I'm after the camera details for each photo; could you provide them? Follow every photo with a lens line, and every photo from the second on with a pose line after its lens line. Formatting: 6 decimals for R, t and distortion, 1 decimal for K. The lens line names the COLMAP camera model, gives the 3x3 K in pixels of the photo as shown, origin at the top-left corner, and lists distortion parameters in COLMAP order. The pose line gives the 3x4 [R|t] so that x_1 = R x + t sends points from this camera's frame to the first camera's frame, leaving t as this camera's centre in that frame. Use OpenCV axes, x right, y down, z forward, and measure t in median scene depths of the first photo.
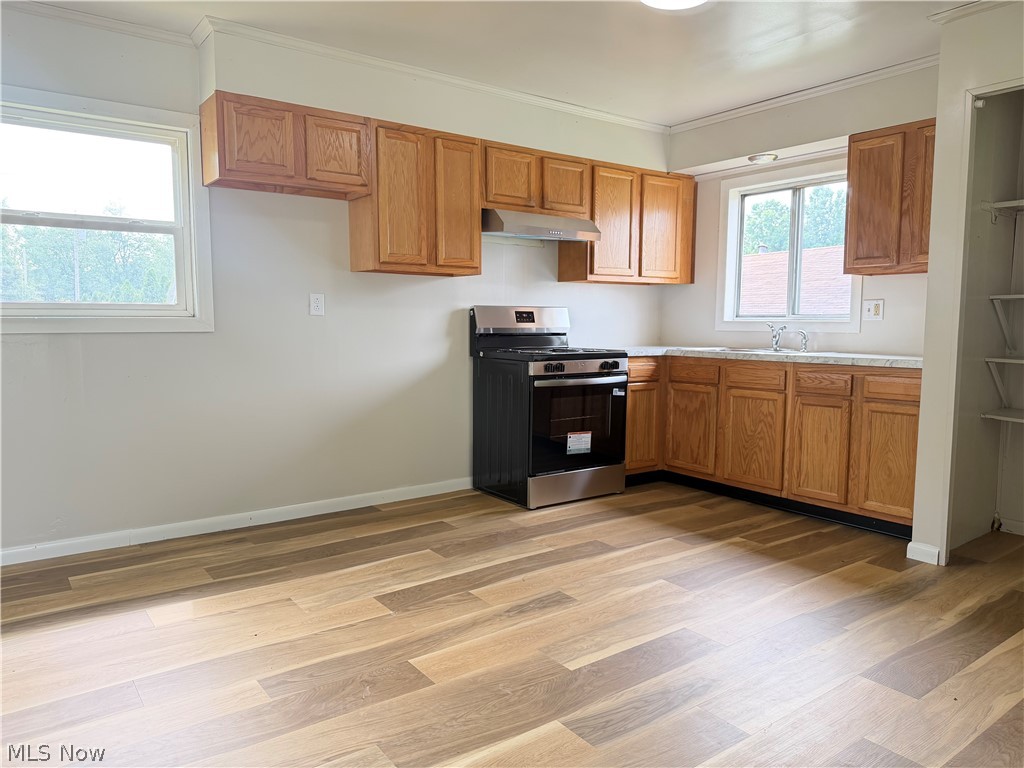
lens RADIAL K [[716.0, 0, 517.9], [0, 716.0, 392.6], [0, 0, 1]] dist [0.167610, -0.306719]
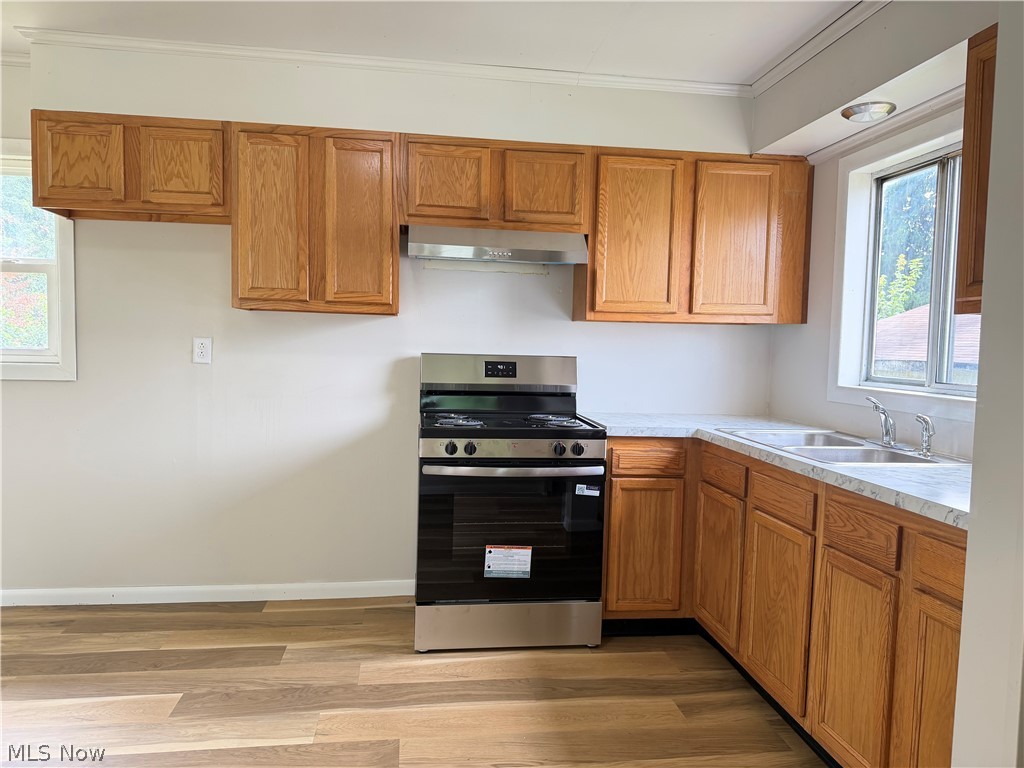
lens RADIAL K [[719.0, 0, 515.2], [0, 719.0, 389.6], [0, 0, 1]] dist [0.087978, -0.119948]
pose [[0.874911, 0.048572, -0.481841, 0.436613], [-0.070022, 0.997190, -0.026621, -0.078007], [0.479194, 0.057030, 0.875854, 0.433263]]
